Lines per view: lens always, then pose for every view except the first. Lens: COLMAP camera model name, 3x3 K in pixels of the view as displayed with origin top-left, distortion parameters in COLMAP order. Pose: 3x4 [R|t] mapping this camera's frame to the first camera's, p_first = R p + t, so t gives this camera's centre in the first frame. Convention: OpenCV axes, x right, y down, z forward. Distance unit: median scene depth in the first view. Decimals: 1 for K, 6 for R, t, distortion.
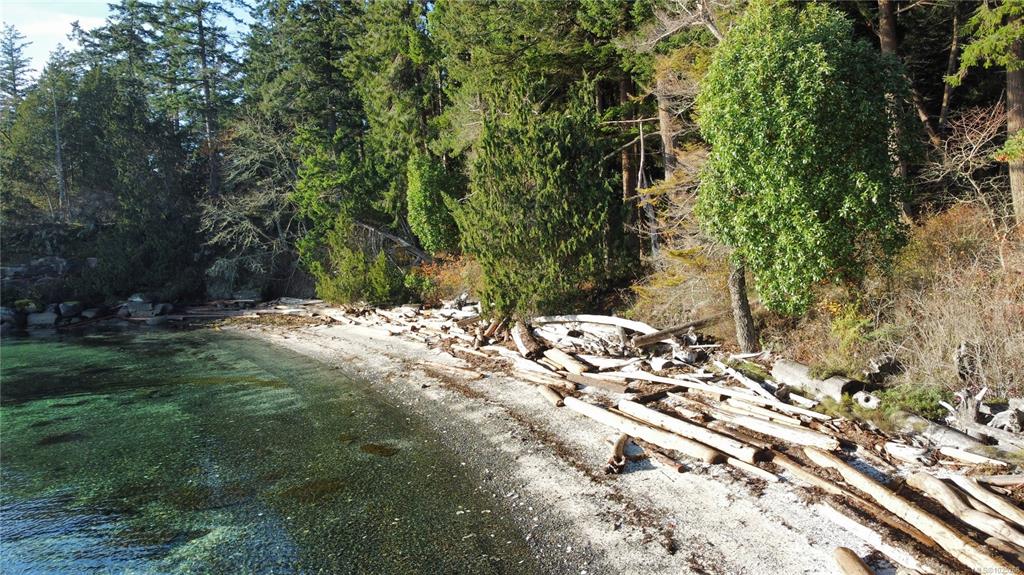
lens RADIAL K [[778.2, 0, 510.6], [0, 778.2, 285.3], [0, 0, 1]] dist [0.001625, -0.000331]
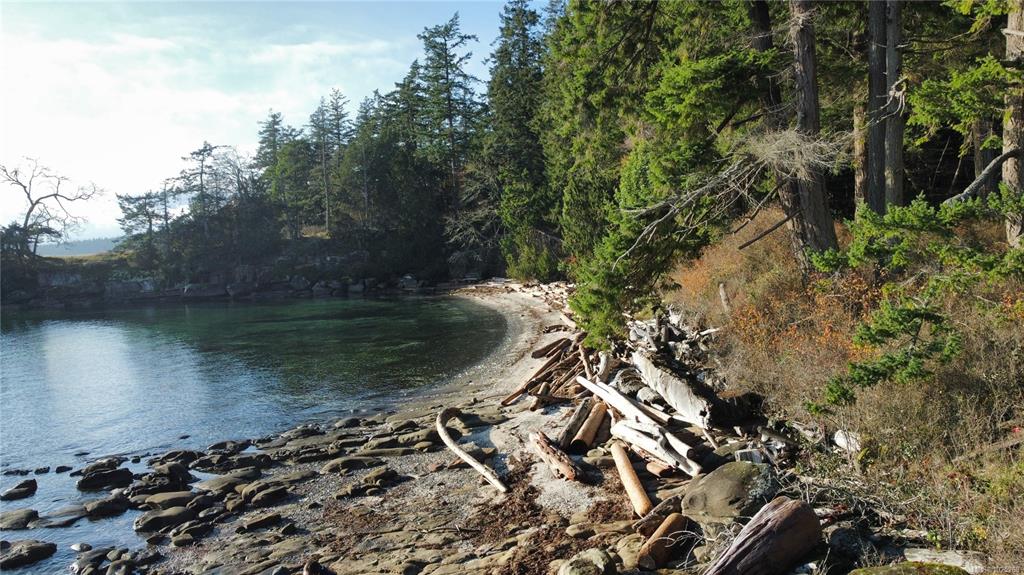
lens RADIAL K [[778.2, 0, 512.7], [0, 778.2, 285.8], [0, 0, 1]] dist [0.001625, -0.000331]
pose [[0.944504, 0.017671, -0.328026, 0.247967], [-0.013766, 0.999804, 0.014223, 0.010181], [0.328213, -0.008919, 0.944562, -0.439373]]
